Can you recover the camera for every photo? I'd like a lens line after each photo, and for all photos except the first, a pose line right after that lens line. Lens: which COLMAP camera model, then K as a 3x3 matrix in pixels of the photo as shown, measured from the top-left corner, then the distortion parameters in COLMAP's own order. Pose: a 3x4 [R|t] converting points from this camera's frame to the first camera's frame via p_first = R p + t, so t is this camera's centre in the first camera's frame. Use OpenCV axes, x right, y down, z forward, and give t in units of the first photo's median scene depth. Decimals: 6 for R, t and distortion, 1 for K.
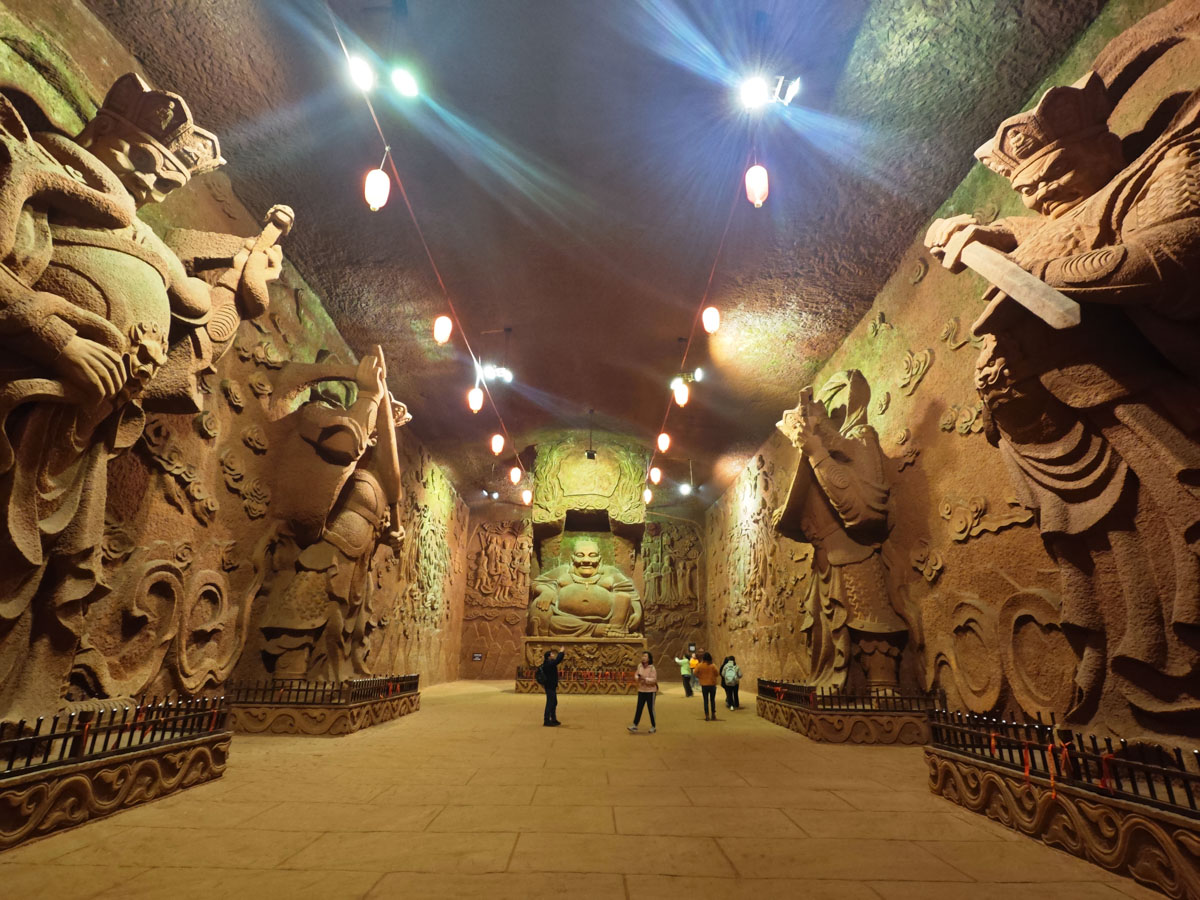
lens RADIAL K [[717.4, 0, 600.0], [0, 717.4, 450.0], [0, 0, 1]] dist [-0.001586, -0.000033]
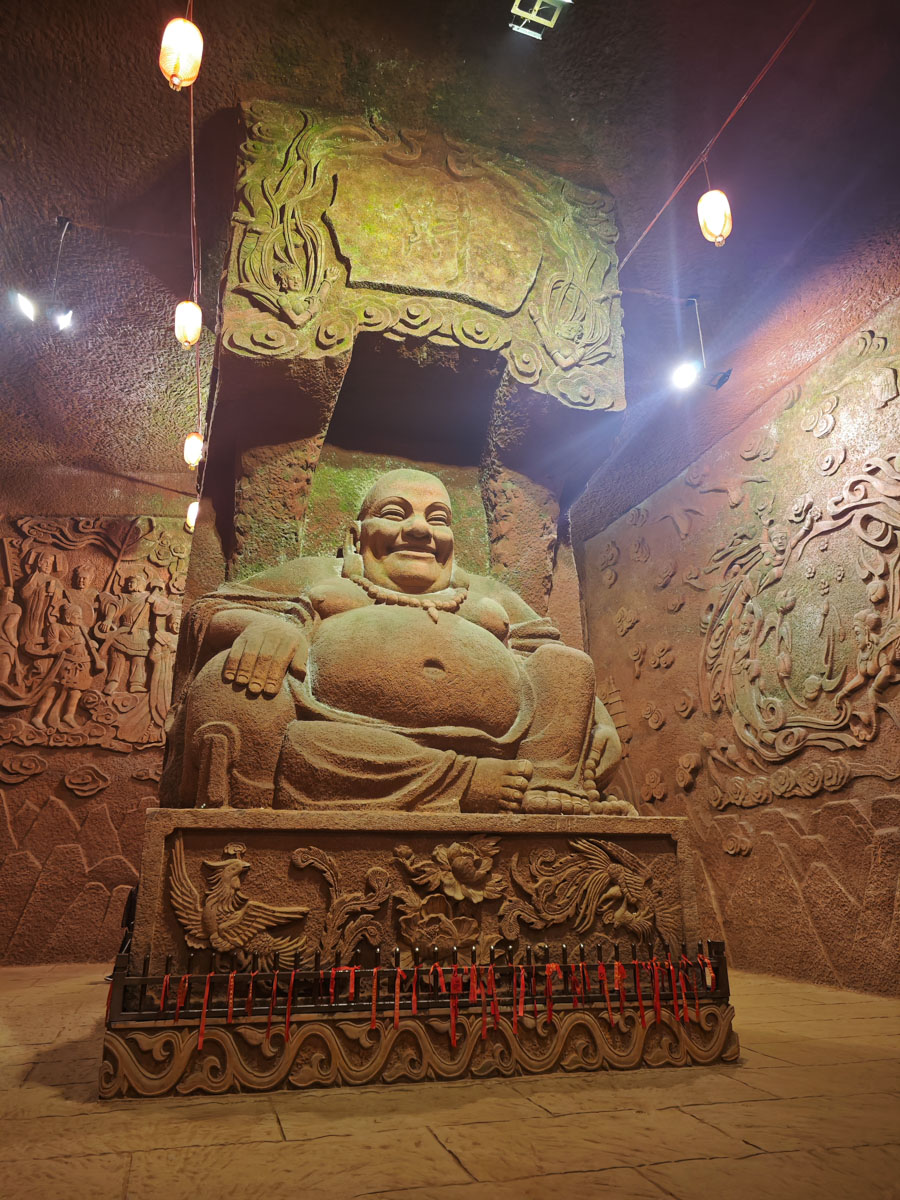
lens RADIAL K [[845.5, 0, 450.0], [0, 845.5, 600.0], [0, 0, 1]] dist [0.008774, 0.000923]
pose [[0.956252, 0.075677, 0.282586, -0.094699], [-0.065232, 0.996800, -0.046204, 0.194437], [-0.285178, 0.025749, 0.958129, 0.695541]]
